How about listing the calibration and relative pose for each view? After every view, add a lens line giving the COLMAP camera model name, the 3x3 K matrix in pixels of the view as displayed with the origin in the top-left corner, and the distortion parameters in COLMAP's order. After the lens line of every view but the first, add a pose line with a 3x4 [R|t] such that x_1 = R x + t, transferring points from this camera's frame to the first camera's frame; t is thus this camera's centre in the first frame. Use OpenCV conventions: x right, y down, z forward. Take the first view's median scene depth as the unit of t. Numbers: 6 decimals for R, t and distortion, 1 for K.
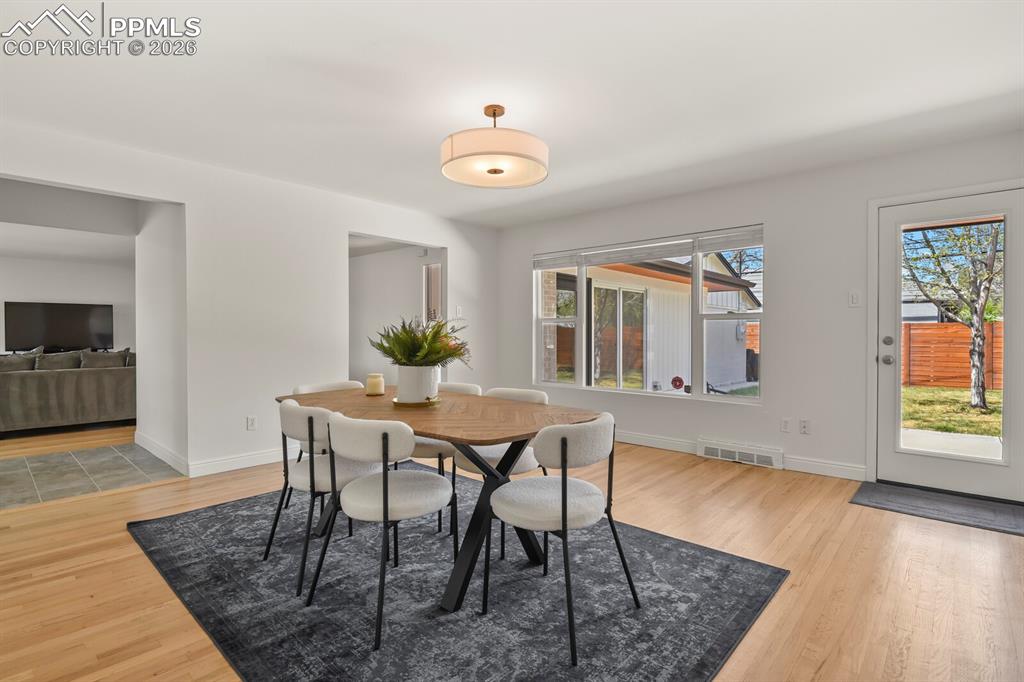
lens RADIAL K [[496.7, 0, 515.2], [0, 496.7, 339.3], [0, 0, 1]] dist [-0.003825, -0.002414]
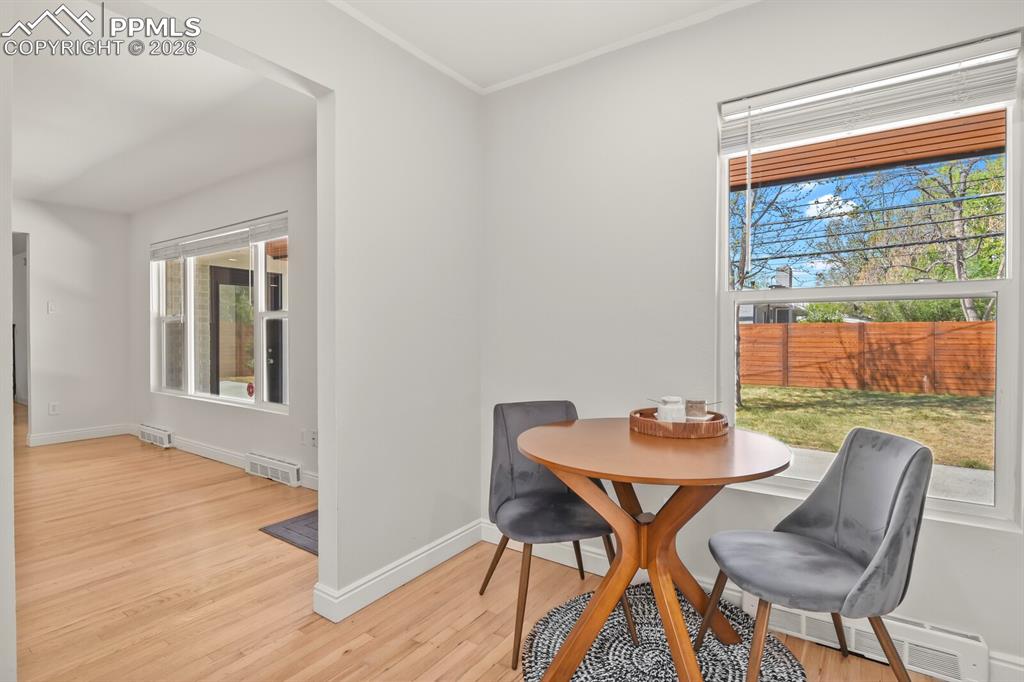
lens RADIAL K [[496.7, 0, 514.2], [0, 496.7, 339.9], [0, 0, 1]] dist [-0.003825, -0.002414]
pose [[0.992457, 0.000290, 0.122595, 0.812927], [-0.000685, 0.999995, 0.003174, -0.004745], [-0.122594, -0.003234, 0.992452, 0.066874]]
